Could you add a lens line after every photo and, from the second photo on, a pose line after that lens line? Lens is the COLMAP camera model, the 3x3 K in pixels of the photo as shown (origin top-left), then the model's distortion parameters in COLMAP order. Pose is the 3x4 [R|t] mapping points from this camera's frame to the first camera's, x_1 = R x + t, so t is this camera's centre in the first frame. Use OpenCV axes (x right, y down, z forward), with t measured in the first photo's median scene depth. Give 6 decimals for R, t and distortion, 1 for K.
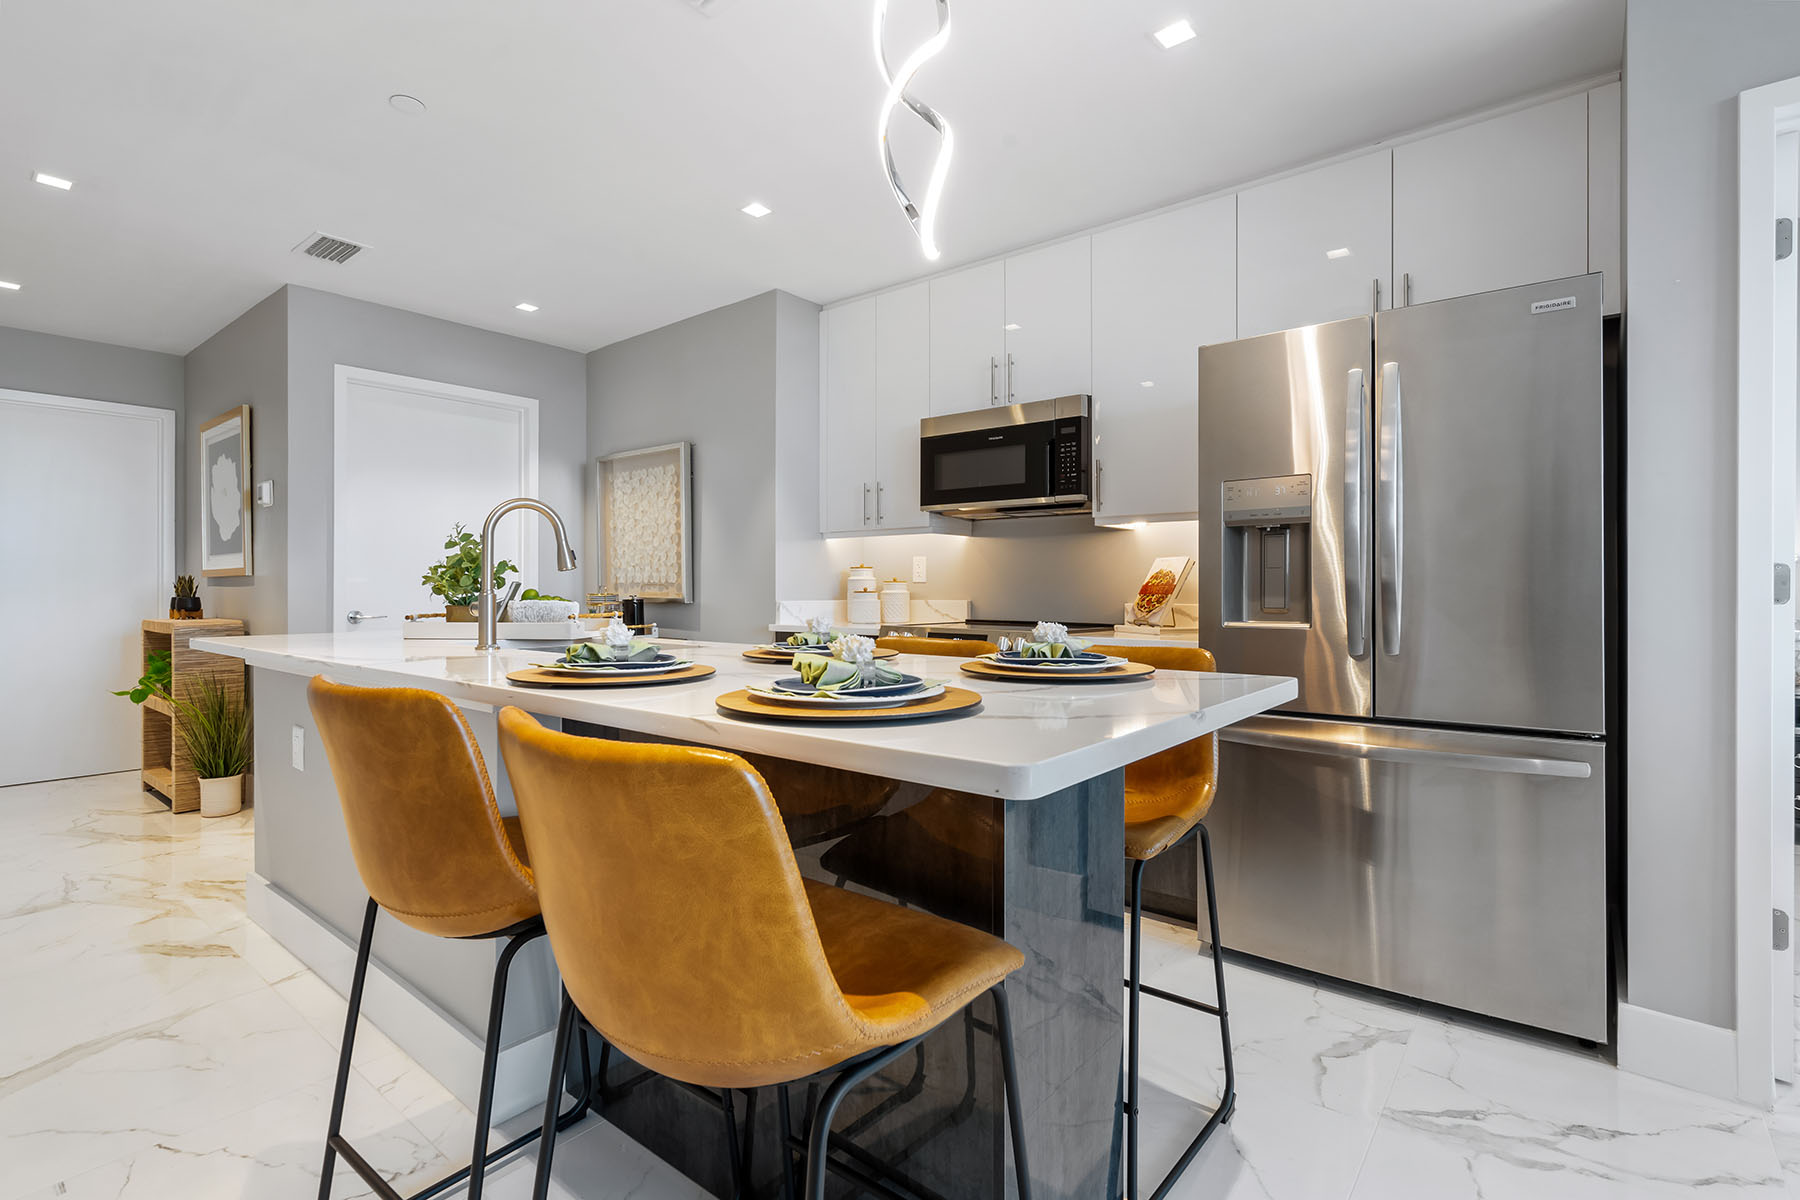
lens RADIAL K [[833.7, 0, 894.2], [0, 833.7, 591.3], [0, 0, 1]] dist [-0.000151, 0.001131]
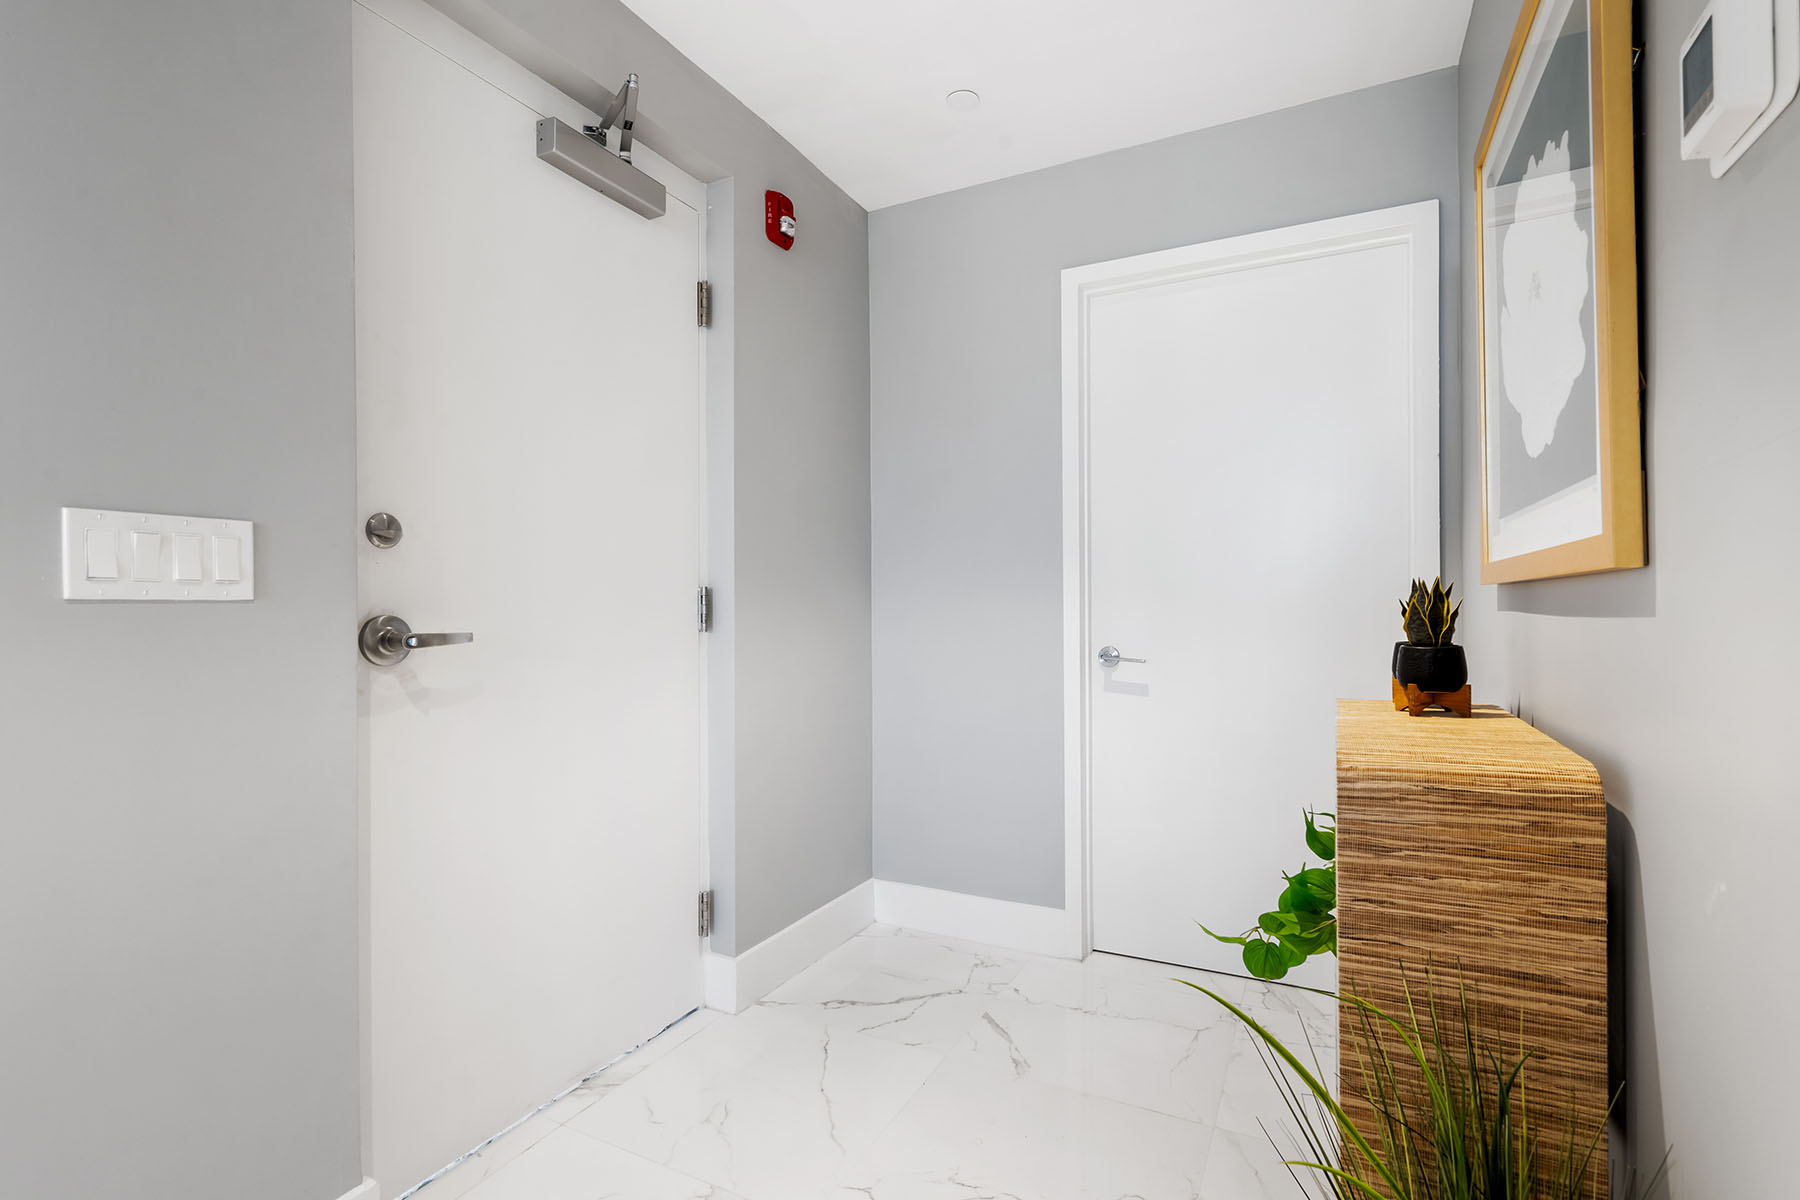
lens RADIAL K [[845.4, 0, 901.5], [0, 845.4, 593.9], [0, 0, 1]] dist [0.001958, 0.000950]
pose [[0.203923, -0.008389, -0.978951, -0.699021], [-0.000767, 0.999962, -0.008729, -0.012911], [0.978987, 0.002531, 0.203909, 0.903449]]
